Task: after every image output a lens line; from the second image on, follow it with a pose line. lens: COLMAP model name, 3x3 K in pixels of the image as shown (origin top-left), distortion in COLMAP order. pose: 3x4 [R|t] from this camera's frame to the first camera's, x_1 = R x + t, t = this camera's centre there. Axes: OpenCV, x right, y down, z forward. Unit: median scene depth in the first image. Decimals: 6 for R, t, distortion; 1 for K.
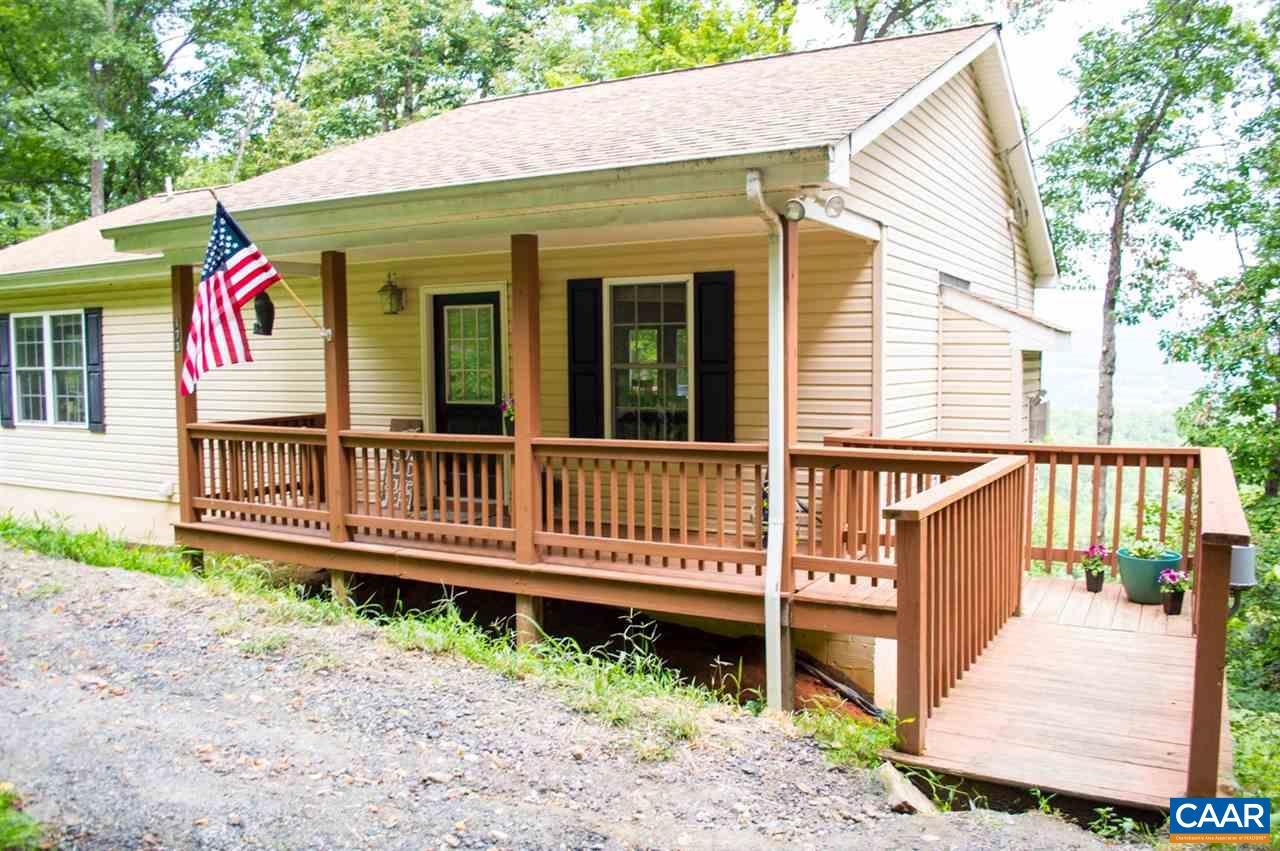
lens RADIAL K [[1022.0, 0, 640.6], [0, 1022.0, 427.8], [0, 0, 1]] dist [-0.073054, 0.011113]
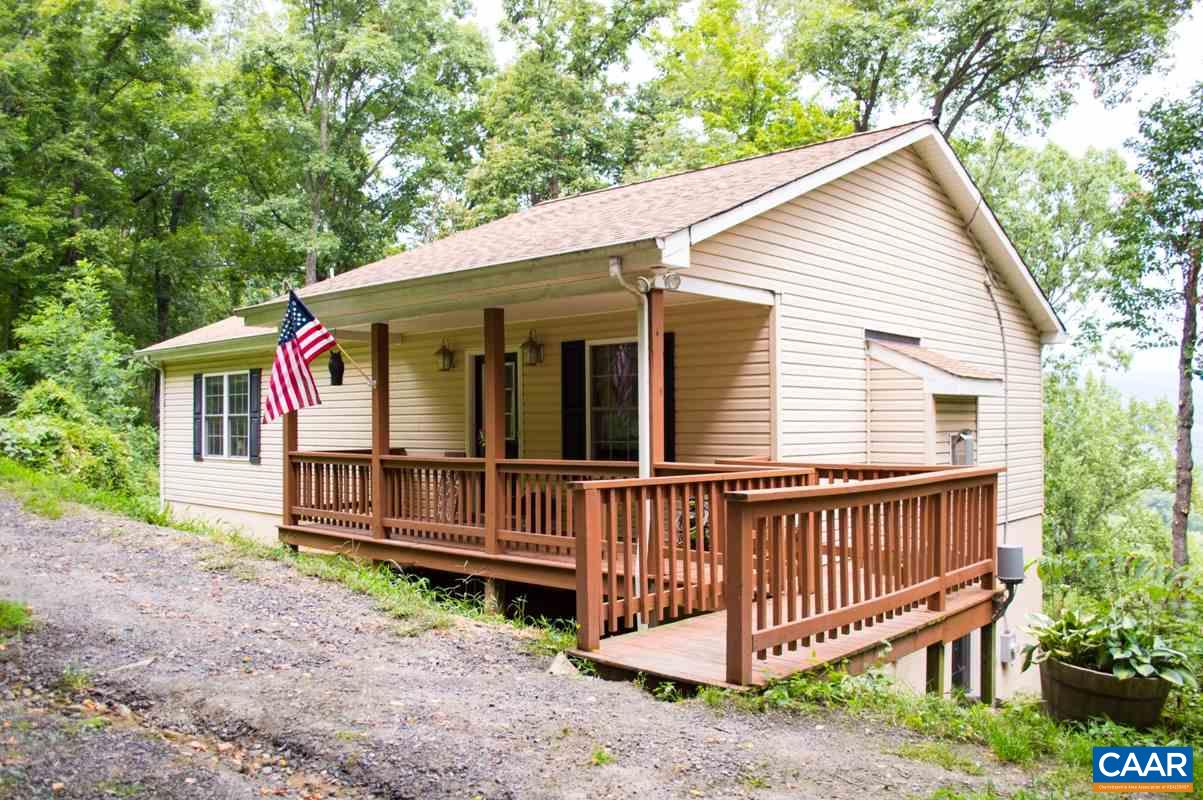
lens RADIAL K [[960.5, 0, 602.0], [0, 960.5, 402.7], [0, 0, 1]] dist [-0.073054, 0.011113]
pose [[0.974591, -0.002796, -0.223974, 0.176631], [-0.016939, 0.996139, -0.086144, 0.024311], [0.223350, 0.087750, 0.970780, -0.110518]]
